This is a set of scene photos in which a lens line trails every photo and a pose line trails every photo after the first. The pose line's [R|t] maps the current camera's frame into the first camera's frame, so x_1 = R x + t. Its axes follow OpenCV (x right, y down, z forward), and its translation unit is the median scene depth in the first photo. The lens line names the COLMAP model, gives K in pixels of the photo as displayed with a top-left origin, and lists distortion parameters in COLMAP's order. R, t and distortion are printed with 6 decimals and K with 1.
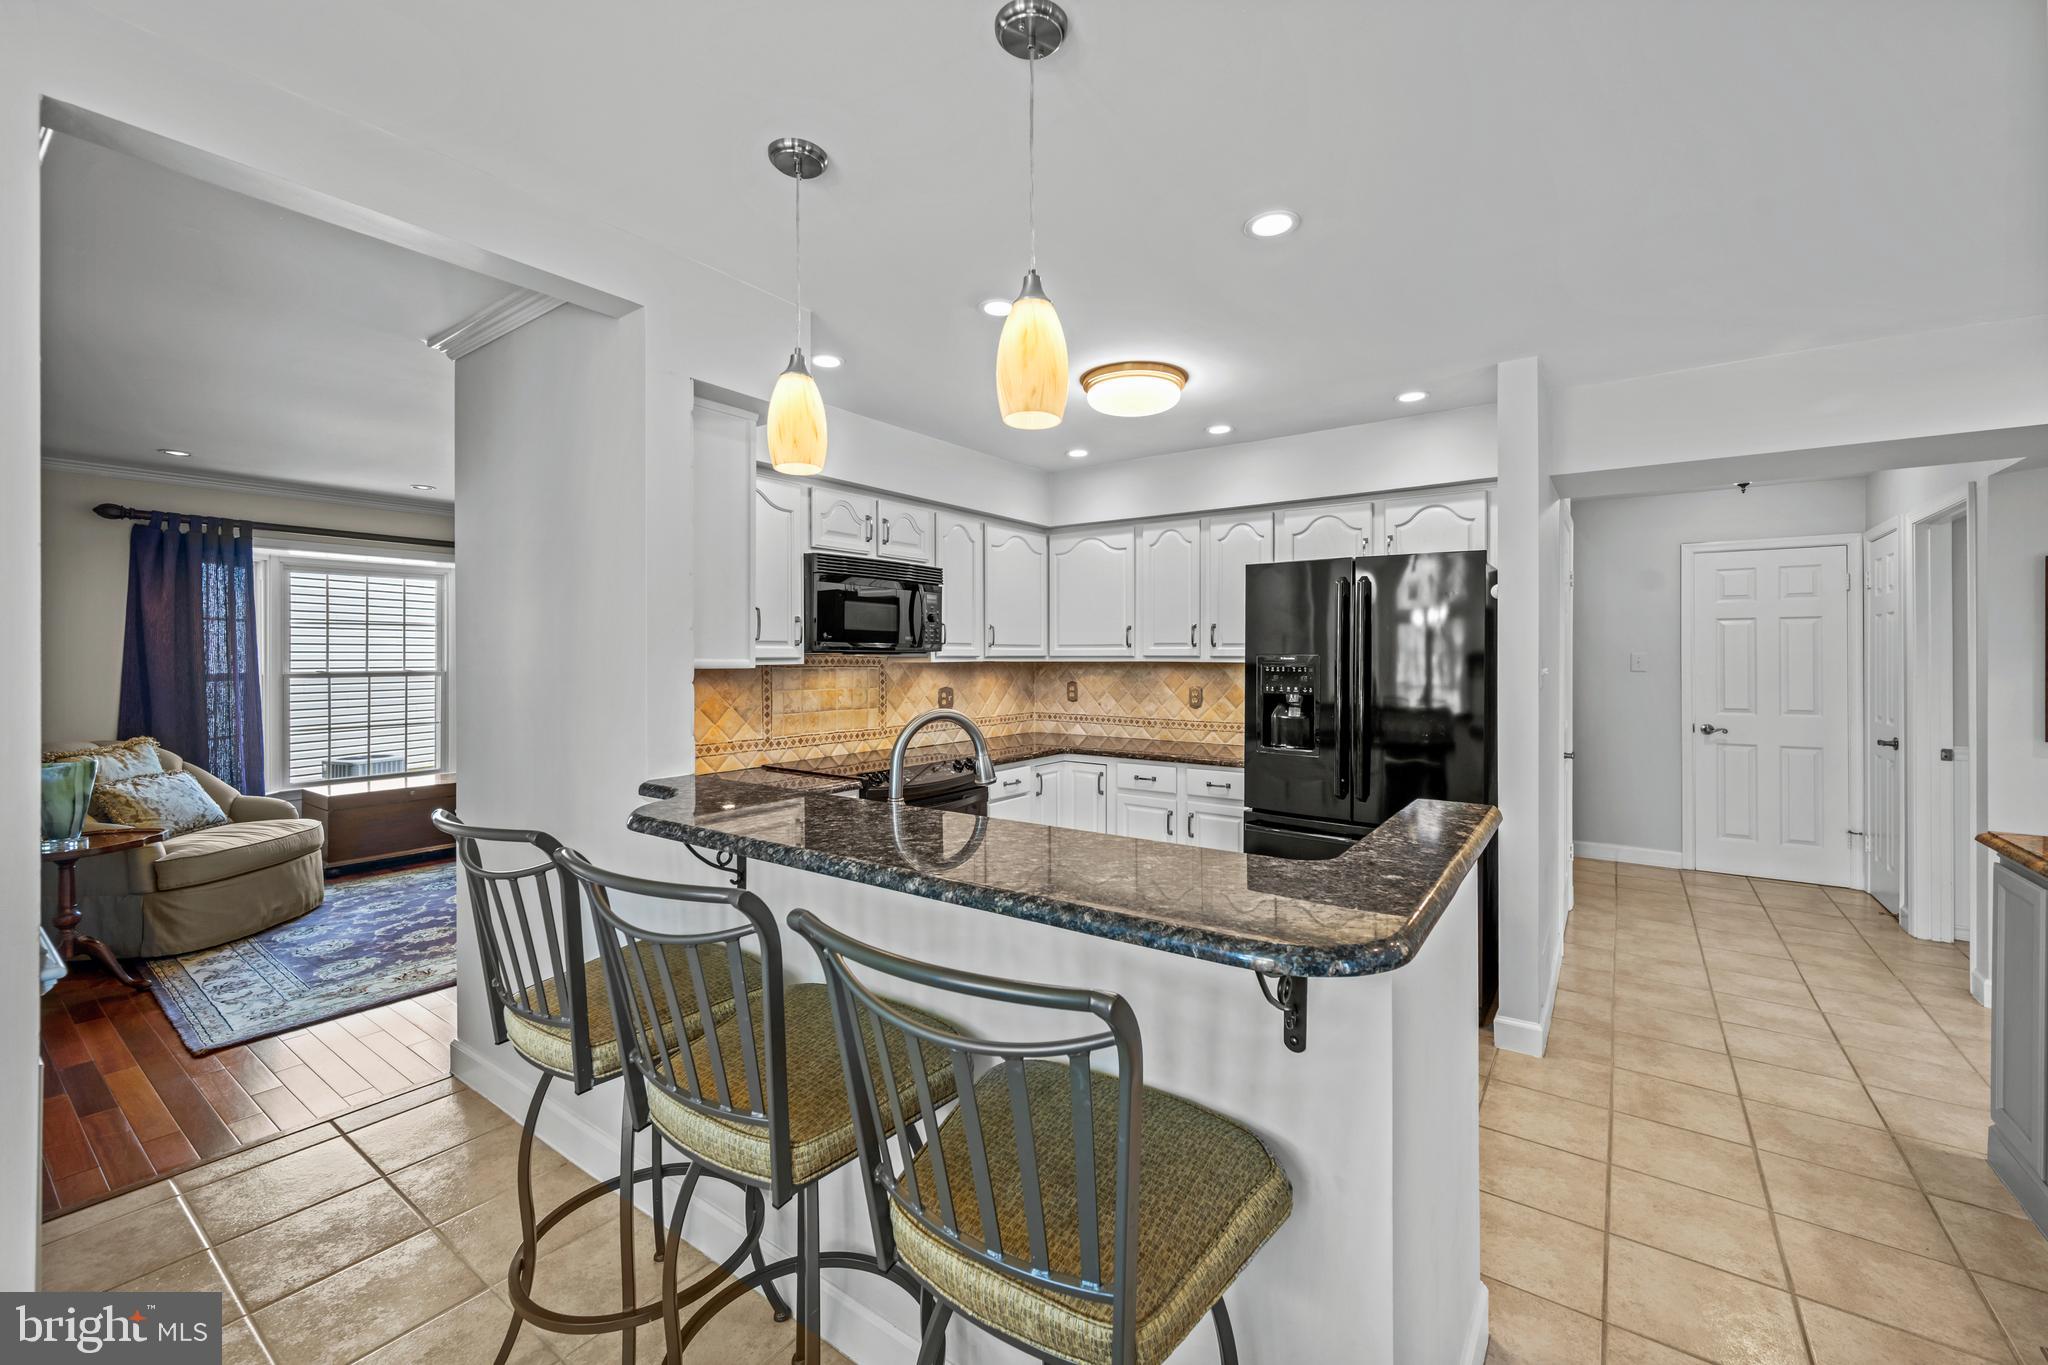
lens RADIAL K [[826.2, 0, 1030.0], [0, 826.2, 654.2], [0, 0, 1]] dist [-0.000405, 0.000235]
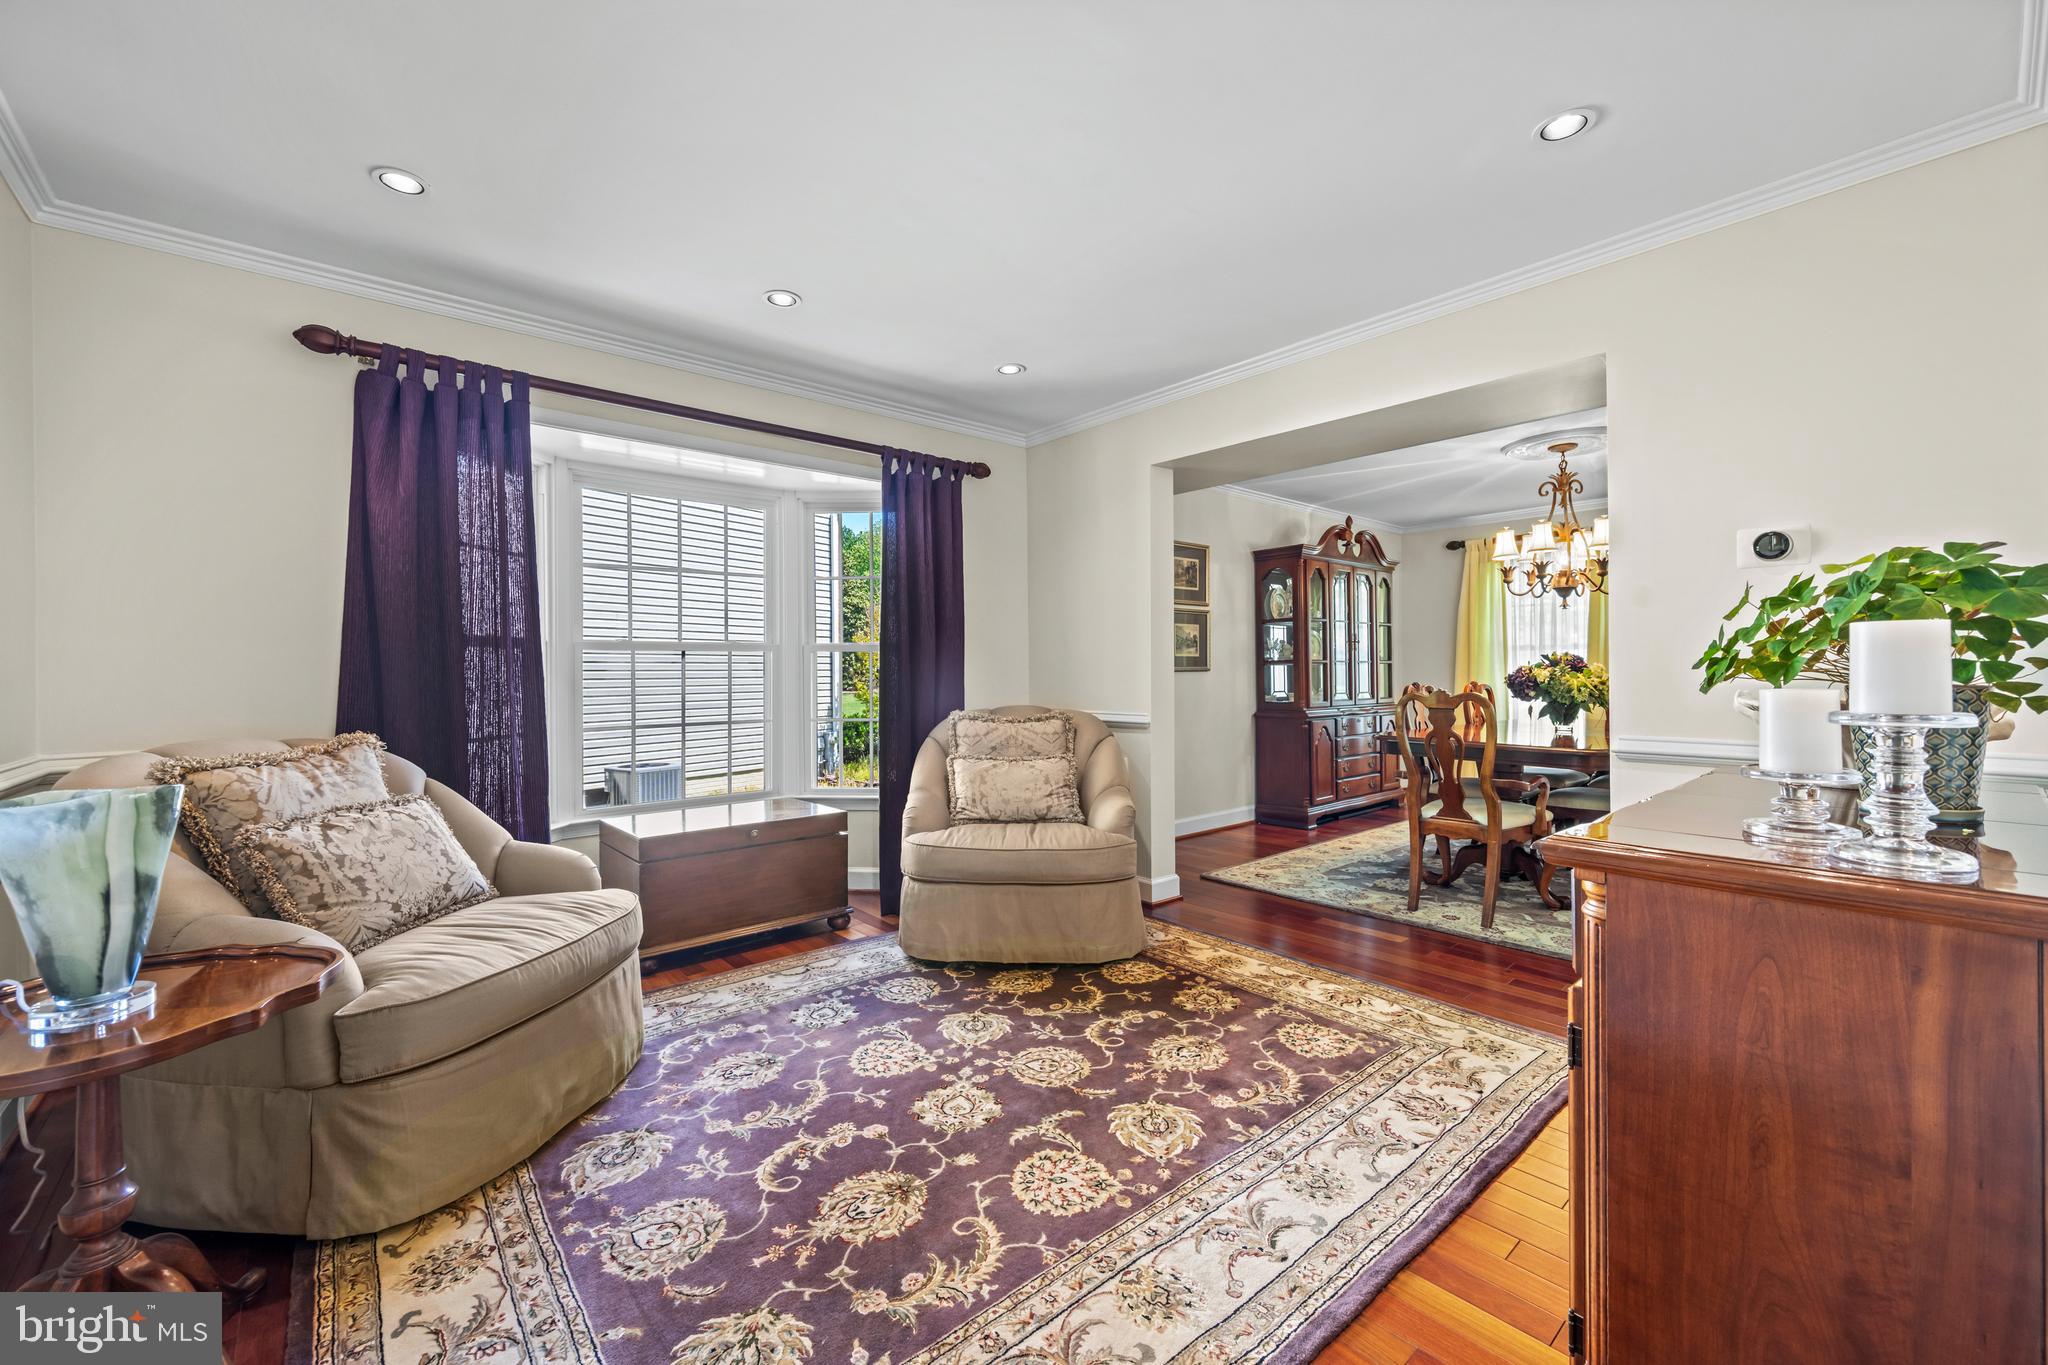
lens RADIAL K [[826.2, 0, 1022.0], [0, 826.2, 671.1], [0, 0, 1]] dist [-0.000405, 0.000235]
pose [[0.973587, -0.003803, -0.228284, -0.556443], [0.003902, 0.999992, -0.000019, 0.064717], [0.228282, -0.000872, 0.973595, 0.604894]]
